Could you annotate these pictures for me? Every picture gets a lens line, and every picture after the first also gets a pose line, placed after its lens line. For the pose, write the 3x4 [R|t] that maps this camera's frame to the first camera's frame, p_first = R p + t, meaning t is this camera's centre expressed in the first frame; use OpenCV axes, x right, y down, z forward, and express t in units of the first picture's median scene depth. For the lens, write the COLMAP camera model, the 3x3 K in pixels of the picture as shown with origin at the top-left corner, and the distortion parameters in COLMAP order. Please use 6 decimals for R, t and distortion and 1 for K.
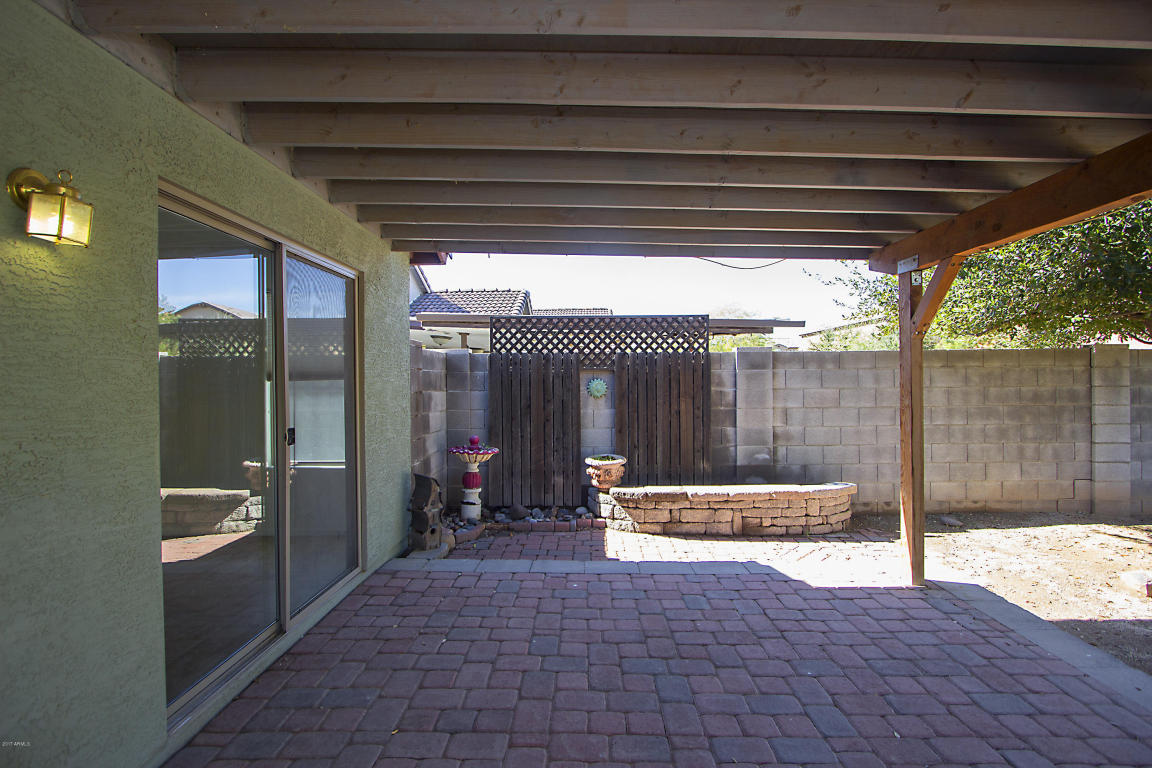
lens RADIAL K [[544.0, 0, 575.4], [0, 544.0, 382.9], [0, 0, 1]] dist [-0.007977, 0.000163]
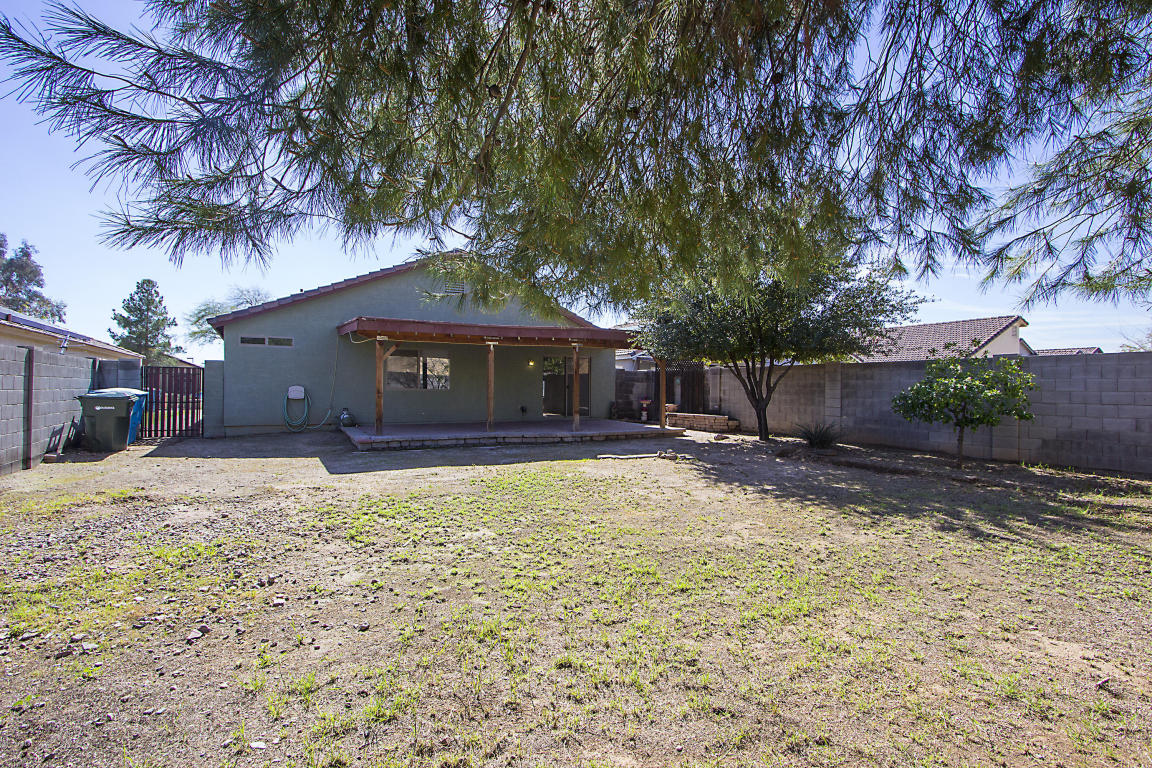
lens RADIAL K [[544.0, 0, 576.4], [0, 544.0, 384.0], [0, 0, 1]] dist [-0.007977, 0.000163]
pose [[0.492477, 0.002455, -0.870322, 2.361557], [-0.013424, 0.999898, -0.004776, 0.042402], [0.870222, 0.014035, 0.492460, -0.953488]]
